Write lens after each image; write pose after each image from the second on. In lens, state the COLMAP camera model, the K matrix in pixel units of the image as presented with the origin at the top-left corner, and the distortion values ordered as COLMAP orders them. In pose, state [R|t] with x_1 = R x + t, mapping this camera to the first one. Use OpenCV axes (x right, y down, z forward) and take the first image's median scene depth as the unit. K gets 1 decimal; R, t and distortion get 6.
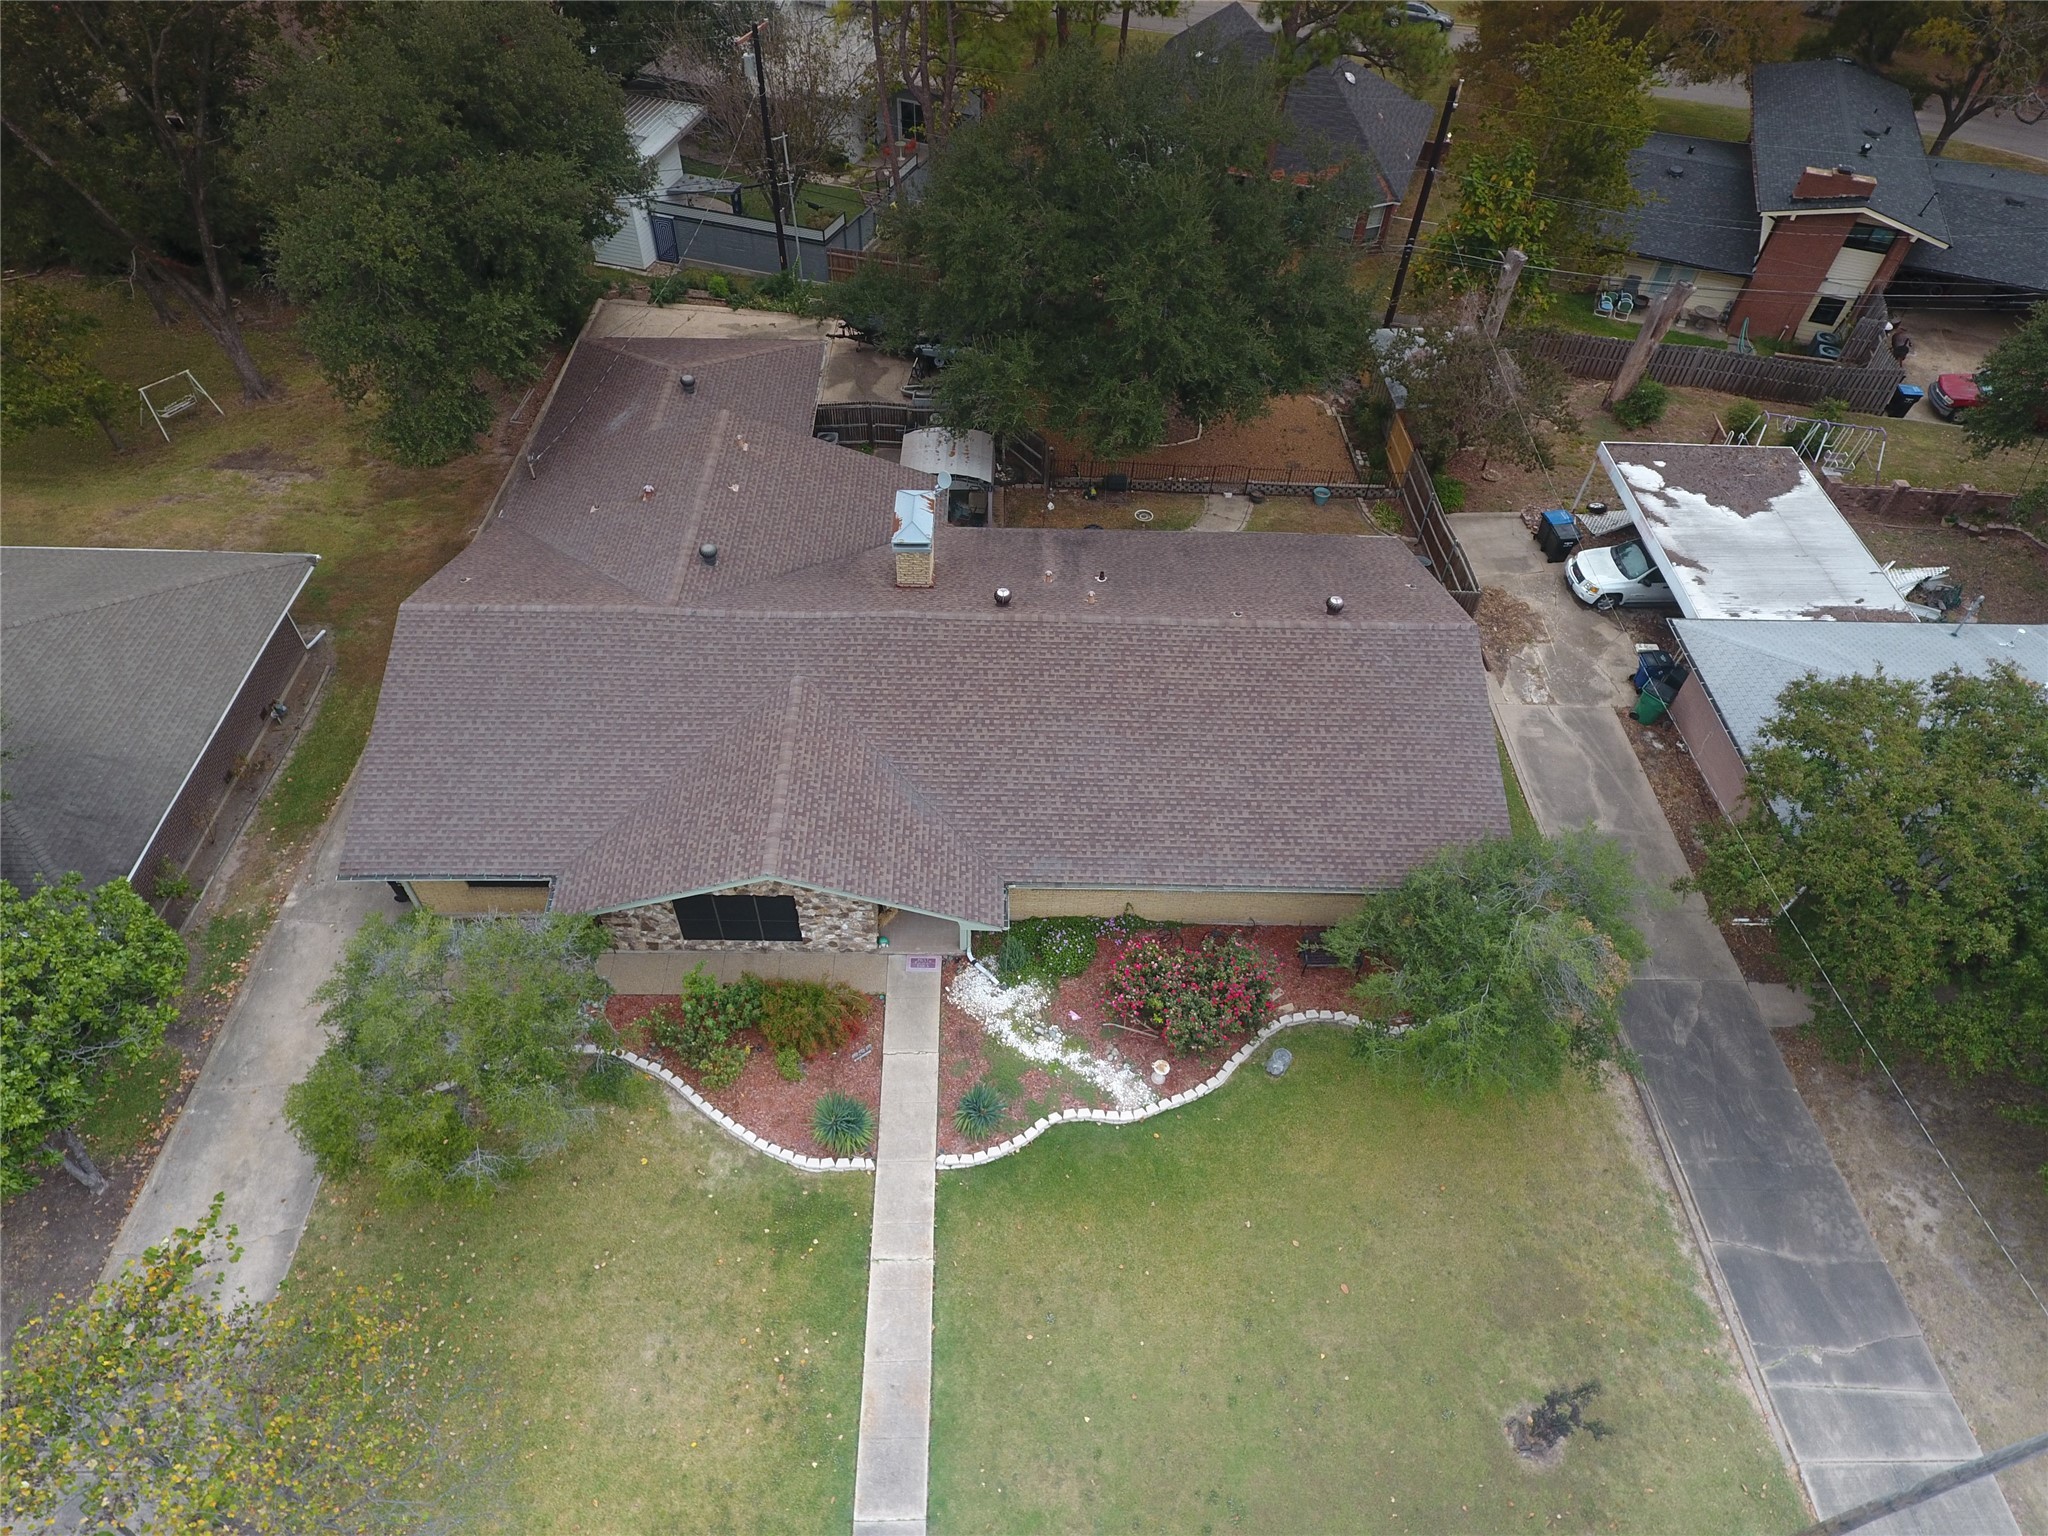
lens RADIAL K [[1130.3, 0, 1048.6], [0, 1130.3, 767.0], [0, 0, 1]] dist [0.001128, -0.009386]
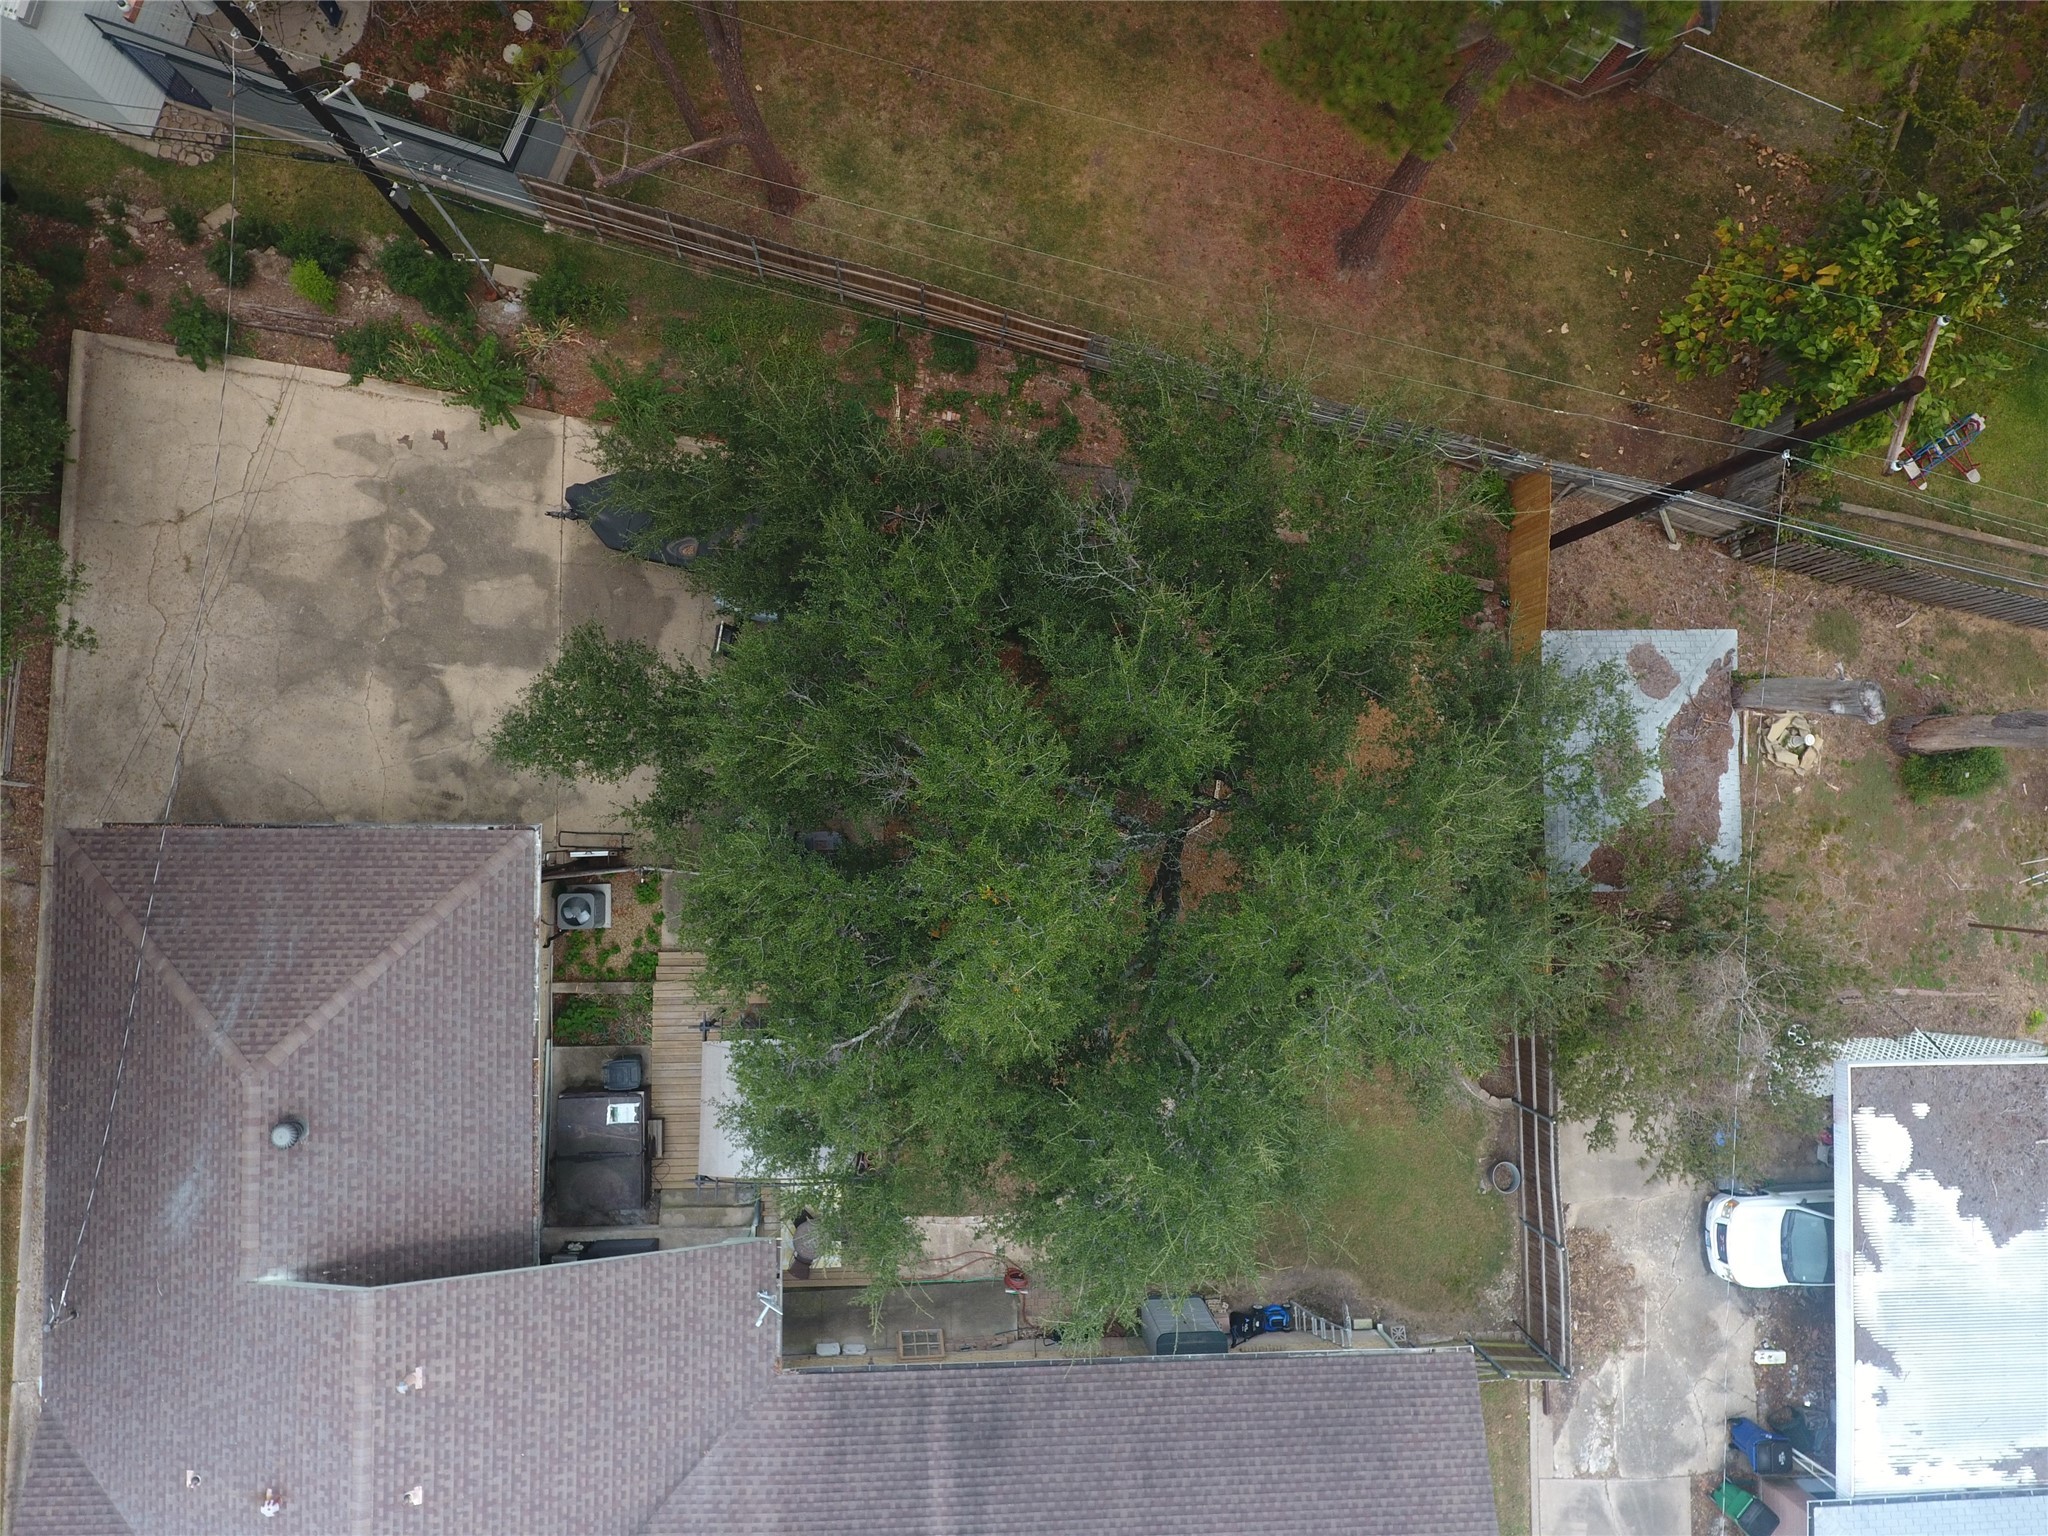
lens RADIAL K [[1130.3, 0, 1048.6], [0, 1130.3, 767.0], [0, 0, 1]] dist [0.001128, -0.009386]
pose [[0.999066, 0.031794, 0.029268, 0.031561], [-0.042988, 0.800403, 0.597918, -0.832482], [-0.004416, -0.598618, 0.801022, 0.655734]]
